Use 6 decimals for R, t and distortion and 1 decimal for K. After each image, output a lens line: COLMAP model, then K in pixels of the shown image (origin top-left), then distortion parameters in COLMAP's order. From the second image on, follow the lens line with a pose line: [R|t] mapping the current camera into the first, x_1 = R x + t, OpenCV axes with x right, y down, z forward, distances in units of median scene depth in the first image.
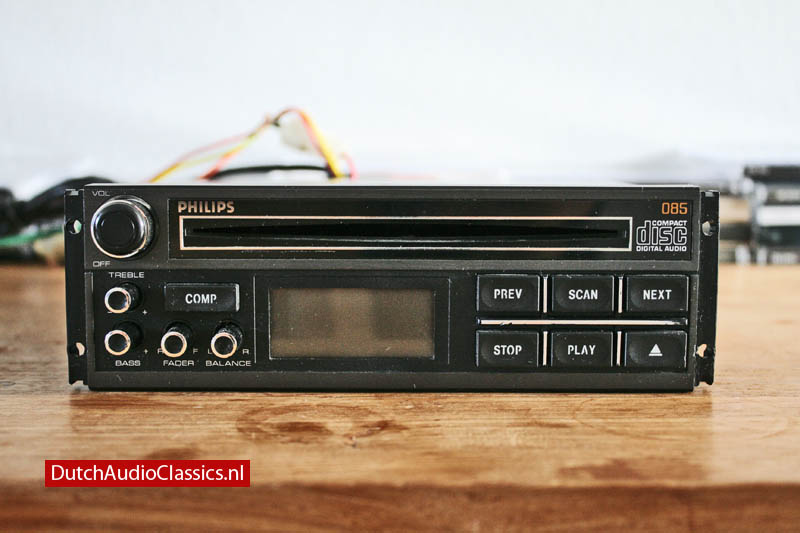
lens RADIAL K [[1180.9, 0, 400.0], [0, 1180.9, 266.5], [0, 0, 1]] dist [-0.028046, -0.046075]
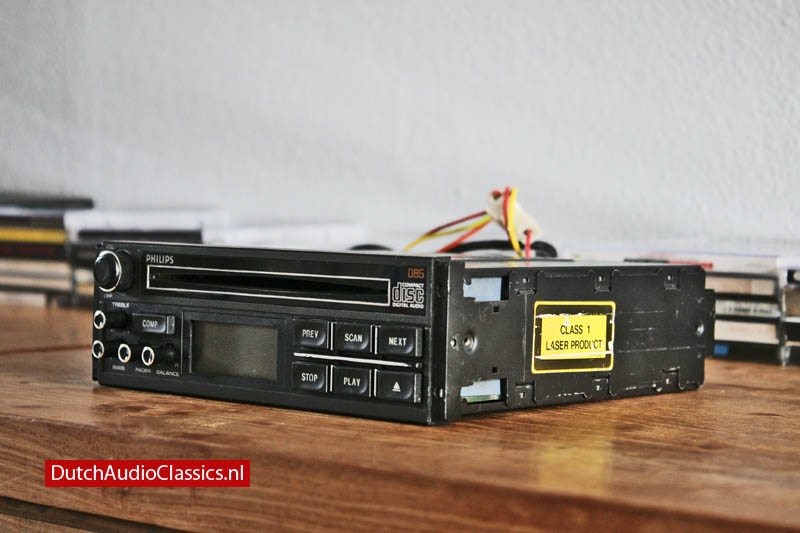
lens RADIAL K [[1900.0, 0, 400.0], [0, 1900.0, 266.5], [0, 0, 1]] dist [0.059739, 0.229243]
pose [[0.759317, 0.037542, -0.649637, 1.516436], [-0.087509, 0.995157, -0.044775, 0.034409], [0.644809, 0.090848, 0.758925, -0.527302]]
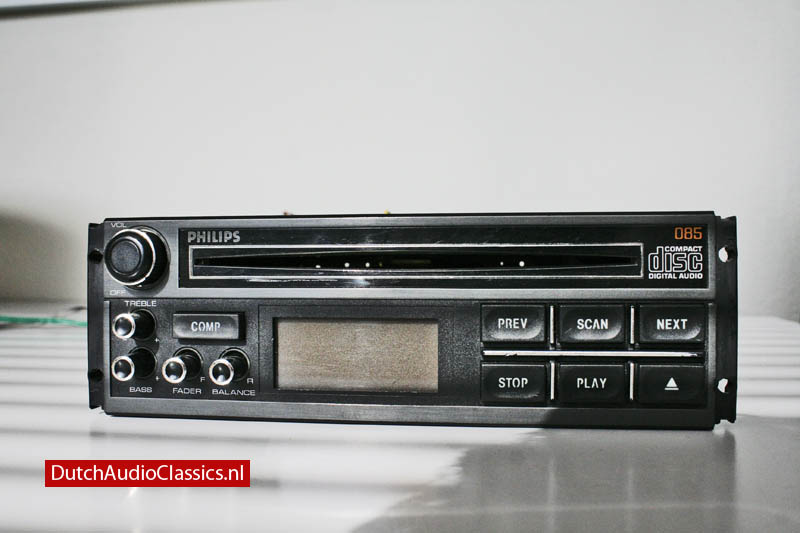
lens RADIAL K [[809.0, 0, 401.2], [0, 809.0, 247.1], [0, 0, 1]] dist [-0.090852, 0.013516]
pose [[0.991163, -0.008300, -0.132389, 0.088730], [-0.005252, 0.994802, -0.101691, 0.028468], [0.132545, 0.101488, 0.985968, 0.334685]]
